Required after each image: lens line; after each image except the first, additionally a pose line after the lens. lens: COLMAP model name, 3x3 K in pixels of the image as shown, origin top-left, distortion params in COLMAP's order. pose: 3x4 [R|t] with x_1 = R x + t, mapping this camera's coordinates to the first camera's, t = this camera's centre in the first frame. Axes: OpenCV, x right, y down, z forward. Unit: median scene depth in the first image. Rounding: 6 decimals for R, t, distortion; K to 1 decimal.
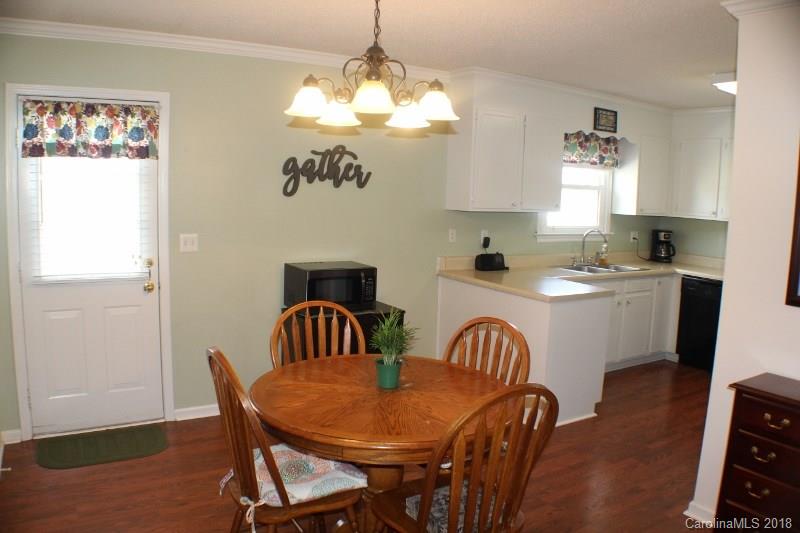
lens RADIAL K [[611.4, 0, 400.0], [0, 611.4, 266.5], [0, 0, 1]] dist [-0.192316, 0.063874]
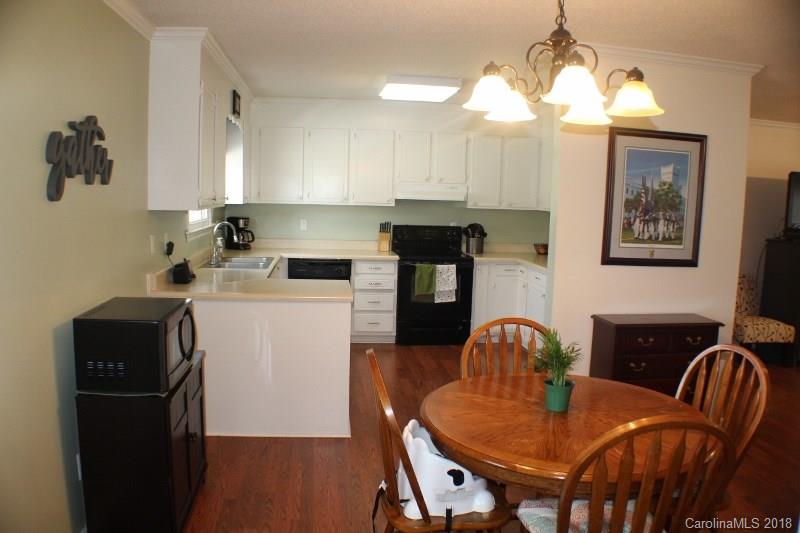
lens RADIAL K [[611.4, 0, 400.0], [0, 611.4, 266.5], [0, 0, 1]] dist [-0.192316, 0.063874]
pose [[0.422294, -0.131815, 0.896824, -0.503176], [0.100654, 0.990071, 0.098125, -0.072586], [-0.900853, 0.048831, 0.431368, 0.451998]]
